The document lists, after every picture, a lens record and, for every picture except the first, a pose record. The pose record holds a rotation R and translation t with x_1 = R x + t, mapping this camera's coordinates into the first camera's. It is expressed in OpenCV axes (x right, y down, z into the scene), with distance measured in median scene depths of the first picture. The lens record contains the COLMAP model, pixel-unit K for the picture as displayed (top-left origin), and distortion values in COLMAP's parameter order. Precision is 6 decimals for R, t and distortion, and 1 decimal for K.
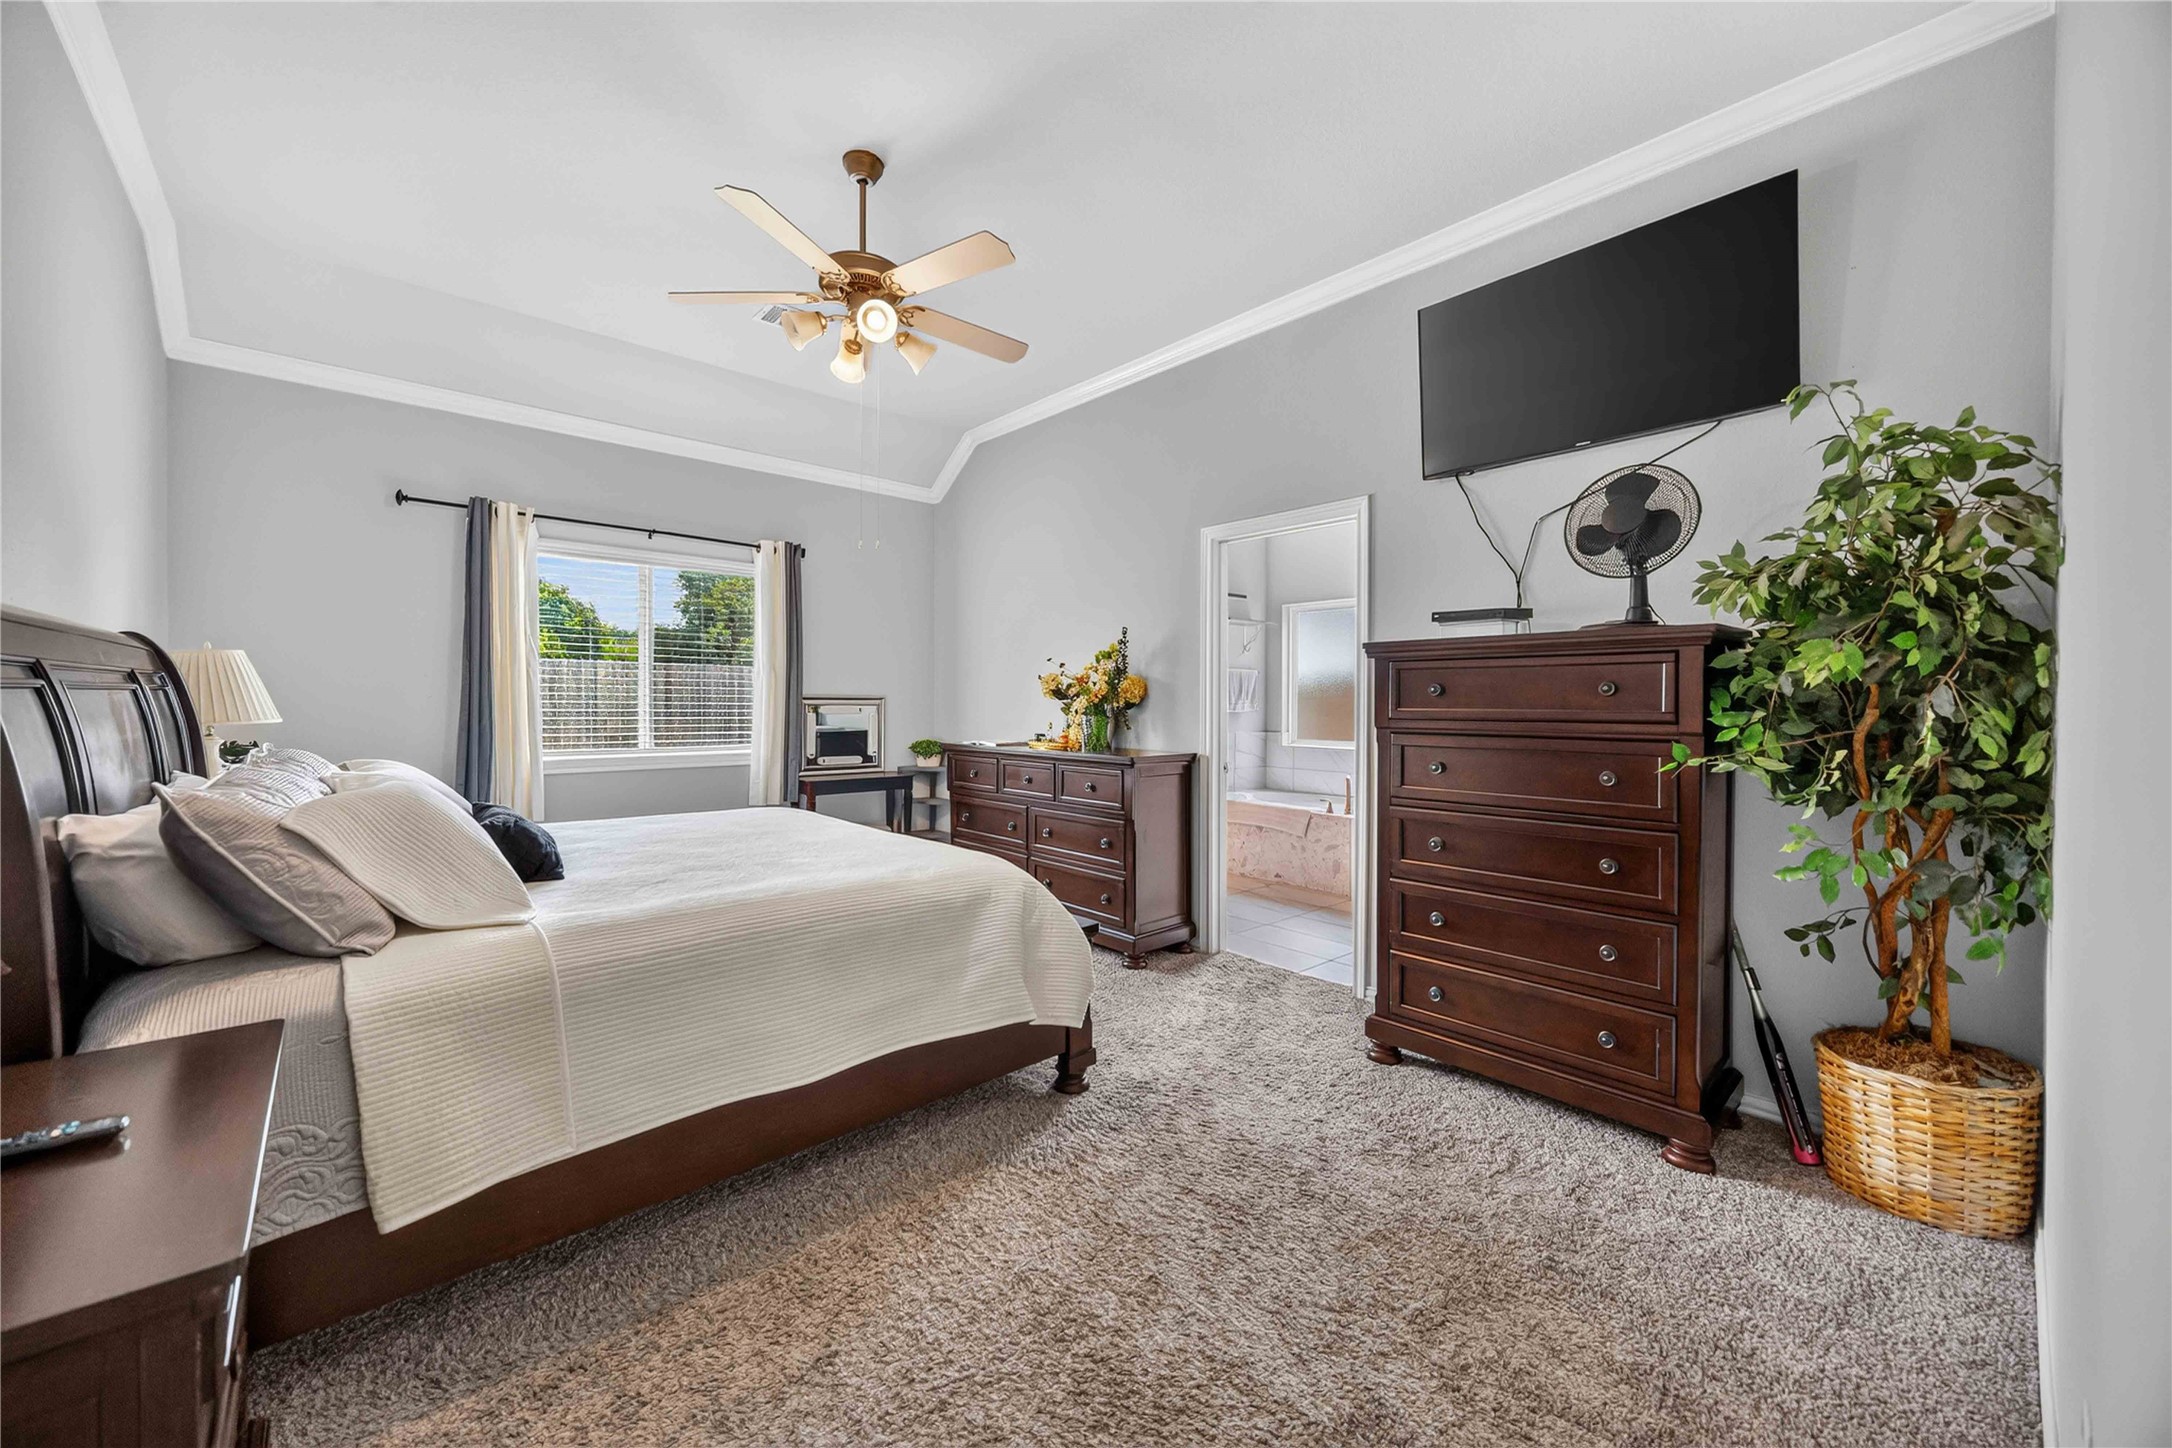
lens RADIAL K [[823.6, 0, 1084.6], [0, 823.6, 701.0], [0, 0, 1]] dist [-0.014349, -0.000035]
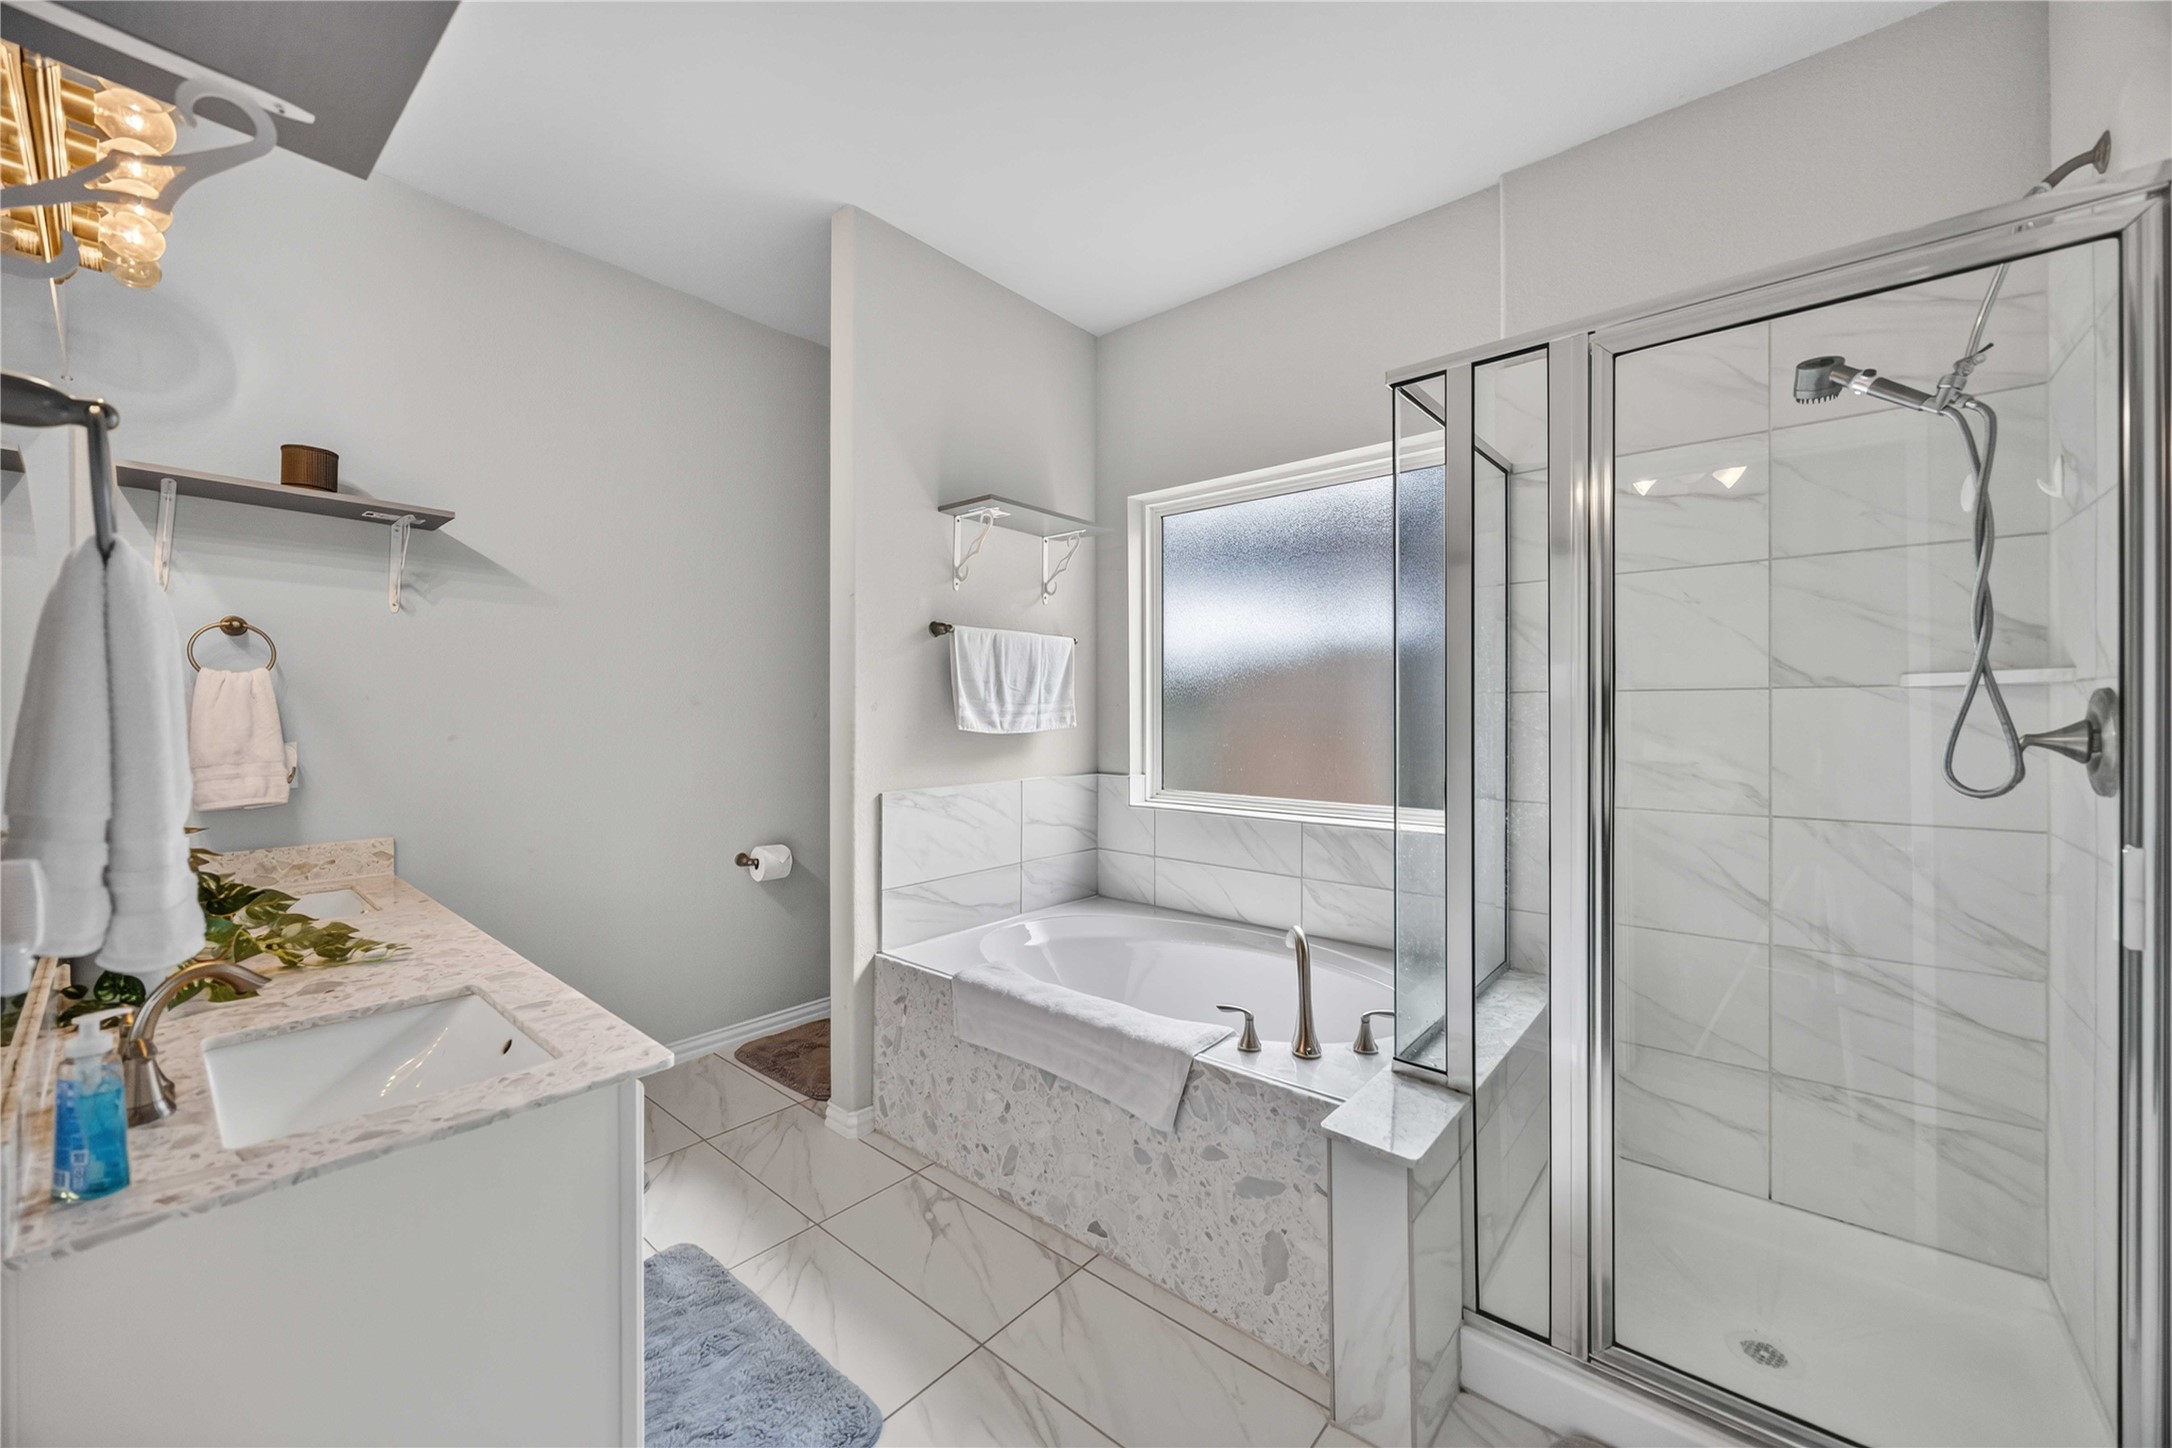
lens RADIAL K [[823.6, 0, 1083.4], [0, 823.6, 709.4], [0, 0, 1]] dist [-0.014349, -0.000035]
pose [[0.990979, -0.011817, 0.133495, 0.181738], [0.012250, 0.999922, -0.002426, 0.003325], [-0.133456, 0.004040, 0.991046, 0.650689]]
